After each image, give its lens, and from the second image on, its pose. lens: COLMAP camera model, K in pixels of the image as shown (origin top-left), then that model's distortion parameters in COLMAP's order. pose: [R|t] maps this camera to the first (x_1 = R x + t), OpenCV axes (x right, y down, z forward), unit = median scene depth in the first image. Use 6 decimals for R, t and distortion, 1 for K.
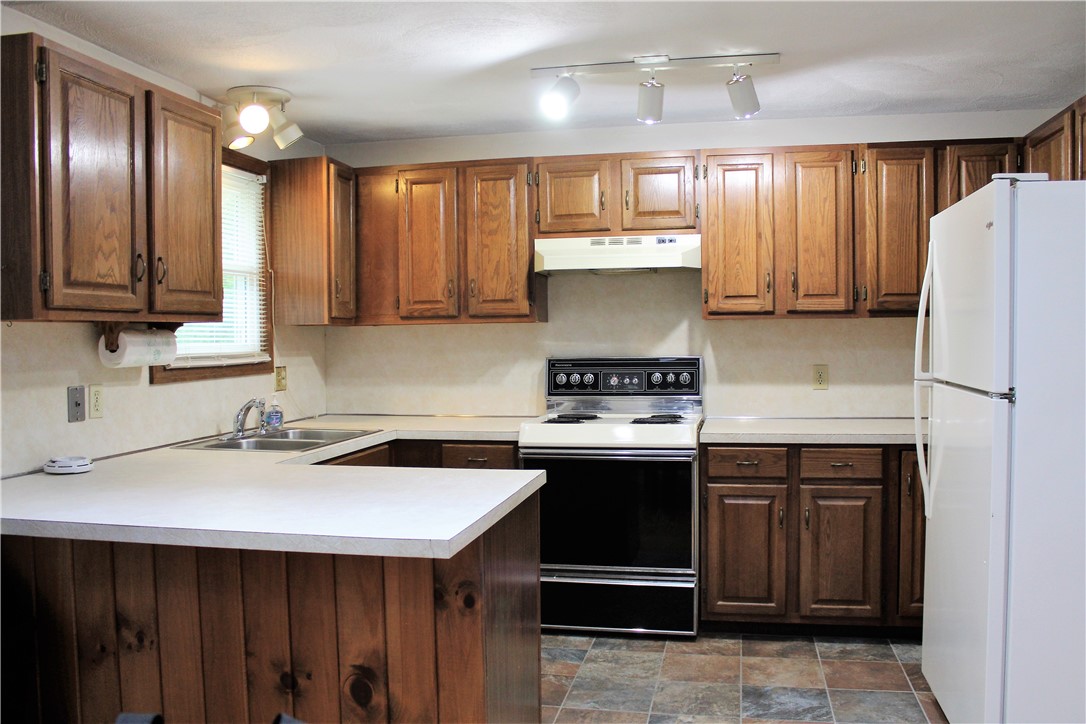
lens RADIAL K [[941.1, 0, 543.0], [0, 941.1, 362.0], [0, 0, 1]] dist [-0.146801, 0.140989]
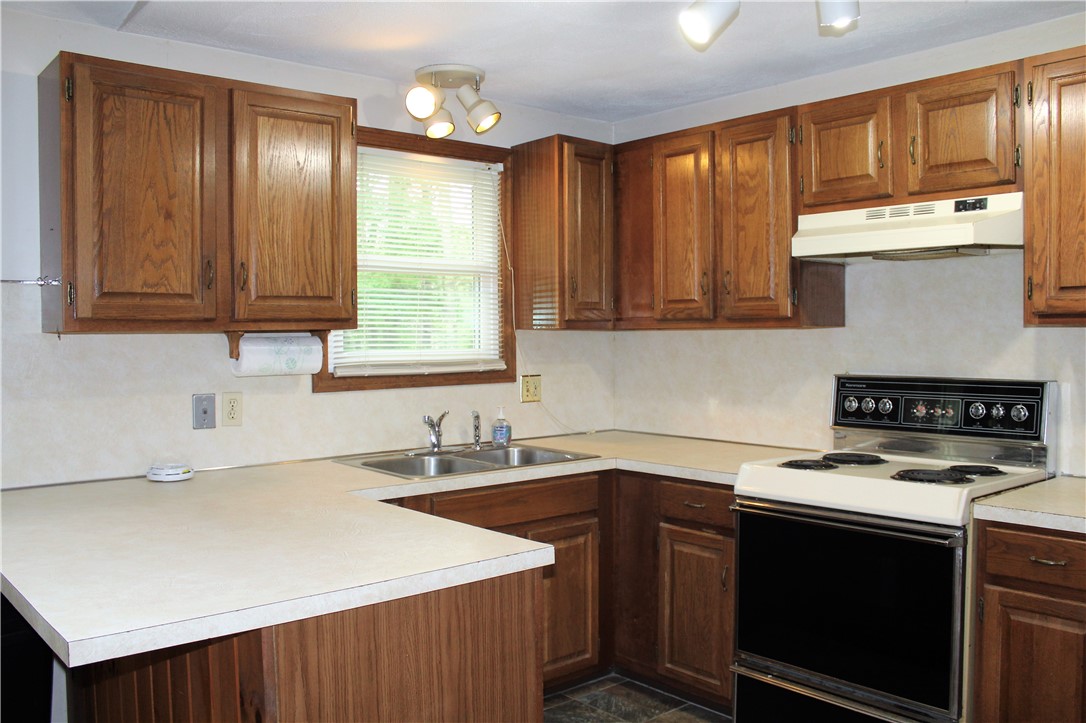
lens RADIAL K [[941.1, 0, 543.0], [0, 941.1, 361.5], [0, 0, 1]] dist [-0.146801, 0.140989]
pose [[0.792523, 0.025036, -0.609328, 0.285539], [-0.020759, 0.999685, 0.014075, -0.021661], [0.609489, 0.001495, 0.792793, 0.296767]]
